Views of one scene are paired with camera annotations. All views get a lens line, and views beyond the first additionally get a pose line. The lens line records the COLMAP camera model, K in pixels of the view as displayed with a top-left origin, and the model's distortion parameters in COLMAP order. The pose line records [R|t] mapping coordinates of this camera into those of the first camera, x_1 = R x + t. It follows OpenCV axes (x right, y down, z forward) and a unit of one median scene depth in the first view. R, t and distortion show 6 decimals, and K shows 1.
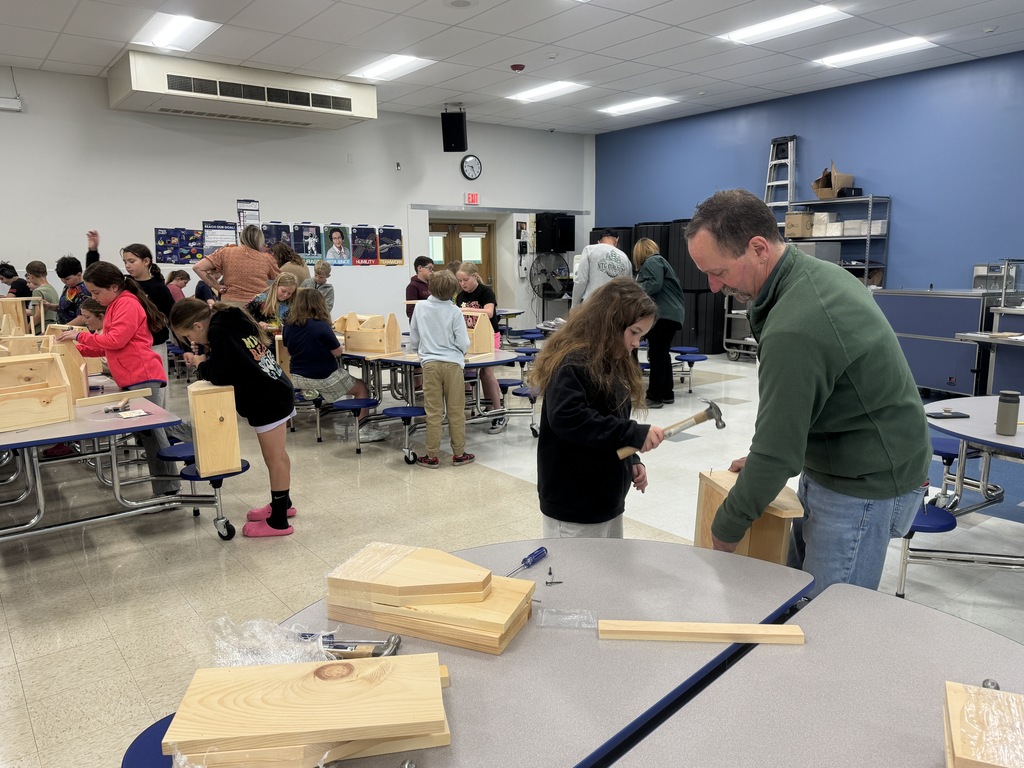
lens RADIAL K [[739.5, 0, 512.5], [0, 739.5, 385.1], [0, 0, 1]] dist [-0.006433, -0.006085]
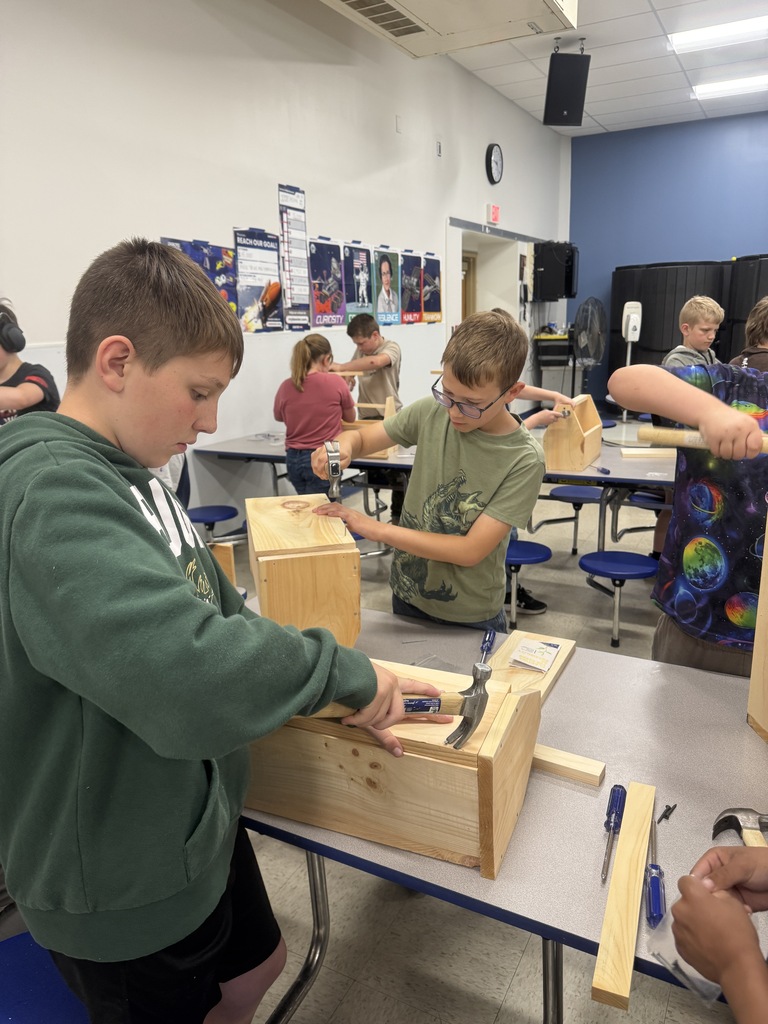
lens RADIAL K [[747.8, 0, 385.6], [0, 747.8, 512.6], [0, 0, 1]] dist [0.021606, -0.026036]
pose [[0.908947, -0.118520, 0.399709, -0.494432], [0.082348, 0.990891, 0.106555, -0.084813], [-0.408697, -0.063937, 0.910428, 0.495723]]
